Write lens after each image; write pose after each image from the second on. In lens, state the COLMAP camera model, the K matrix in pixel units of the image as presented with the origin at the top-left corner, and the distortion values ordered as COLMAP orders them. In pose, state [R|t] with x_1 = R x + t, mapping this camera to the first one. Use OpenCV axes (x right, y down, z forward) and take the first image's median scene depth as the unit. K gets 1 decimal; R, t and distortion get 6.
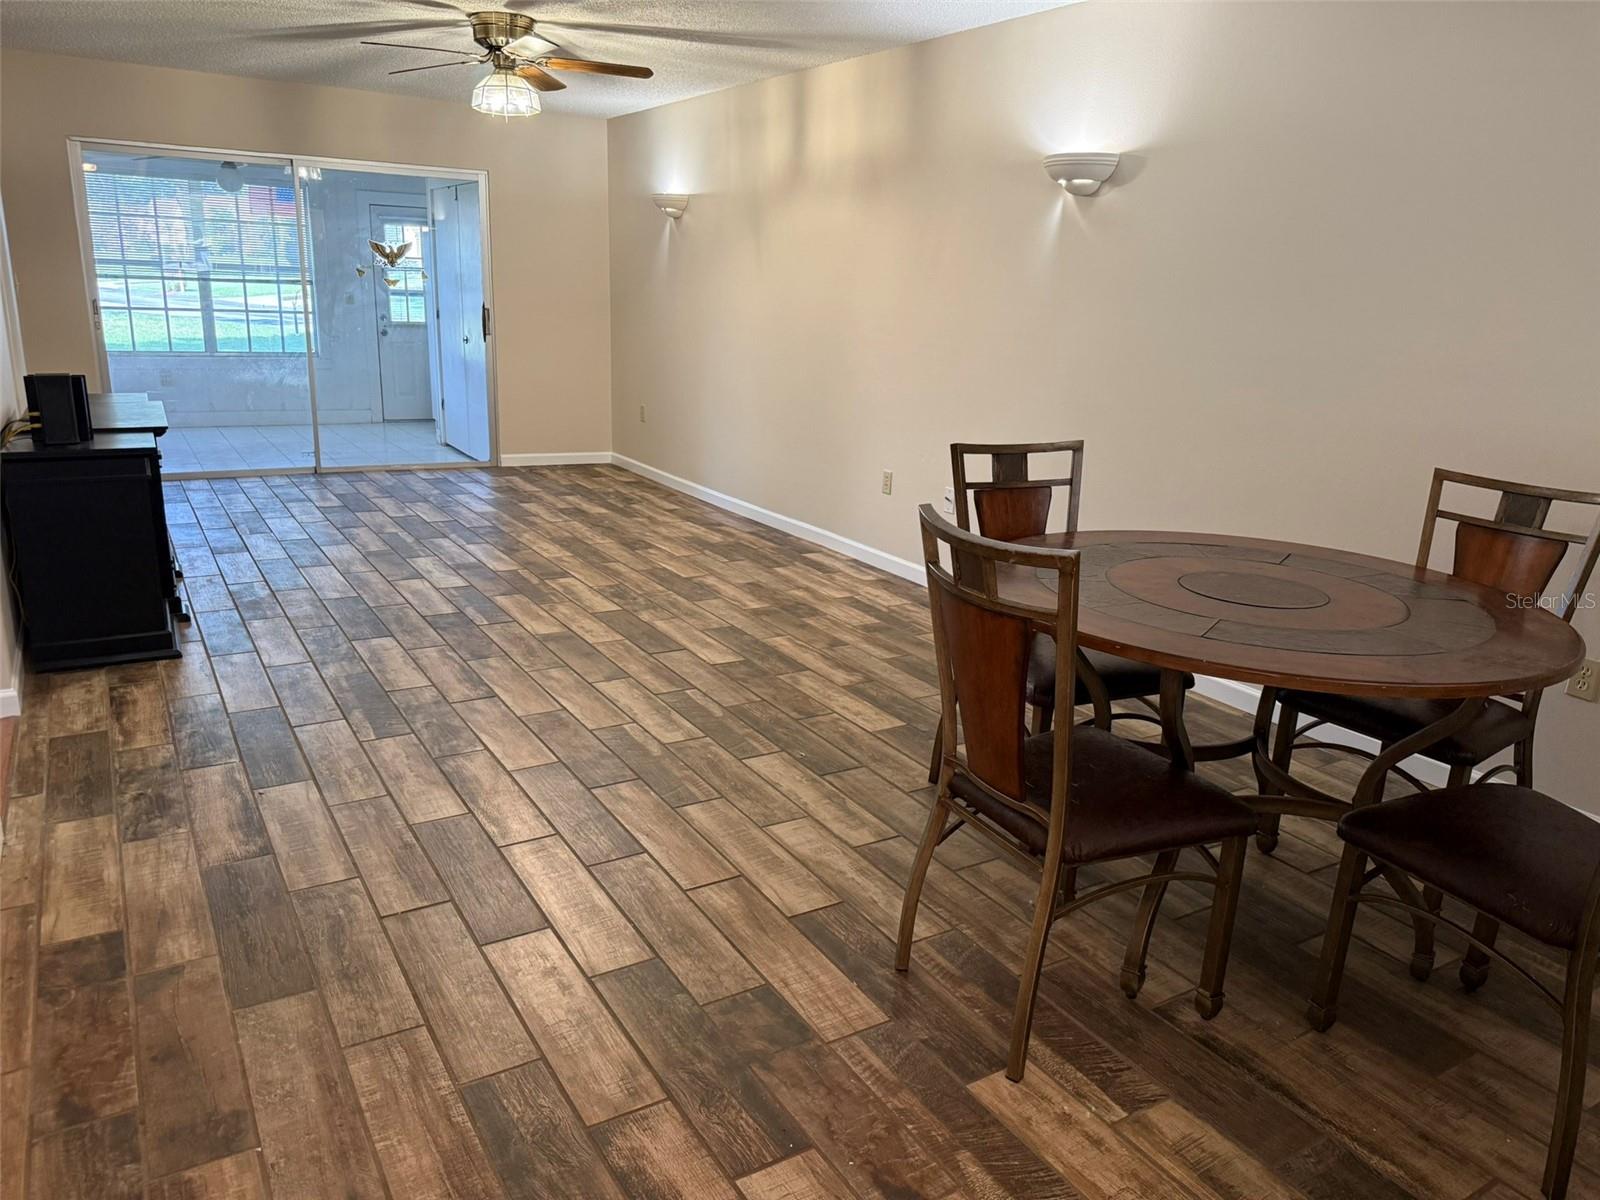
lens RADIAL K [[1125.6, 0, 802.3], [0, 1125.6, 601.4], [0, 0, 1]] dist [0.033680, -0.017439]
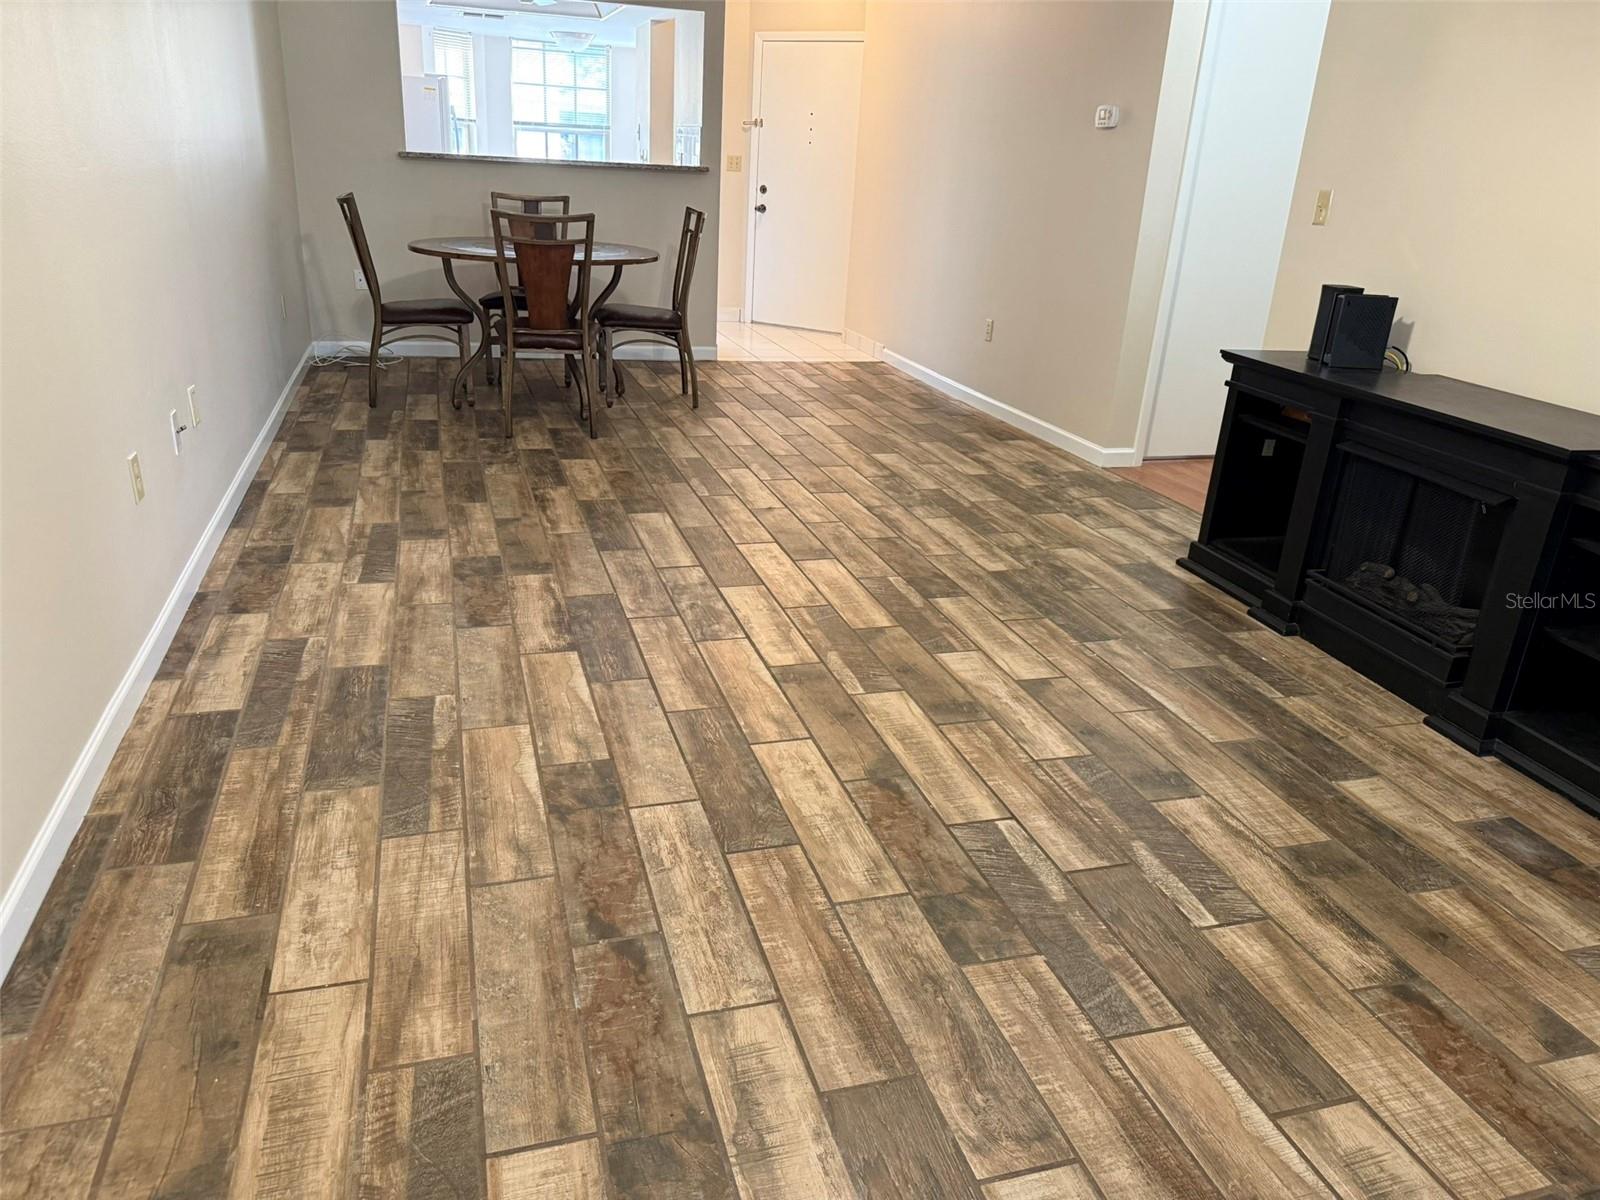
lens RADIAL K [[1125.6, 0, 802.8], [0, 1125.6, 601.6], [0, 0, 1]] dist [0.033680, -0.017439]
pose [[-0.962900, -0.190598, 0.191039, -0.361695], [-0.039304, 0.799427, 0.599476, -0.437349], [-0.266981, 0.569727, -0.777260, 1.593371]]
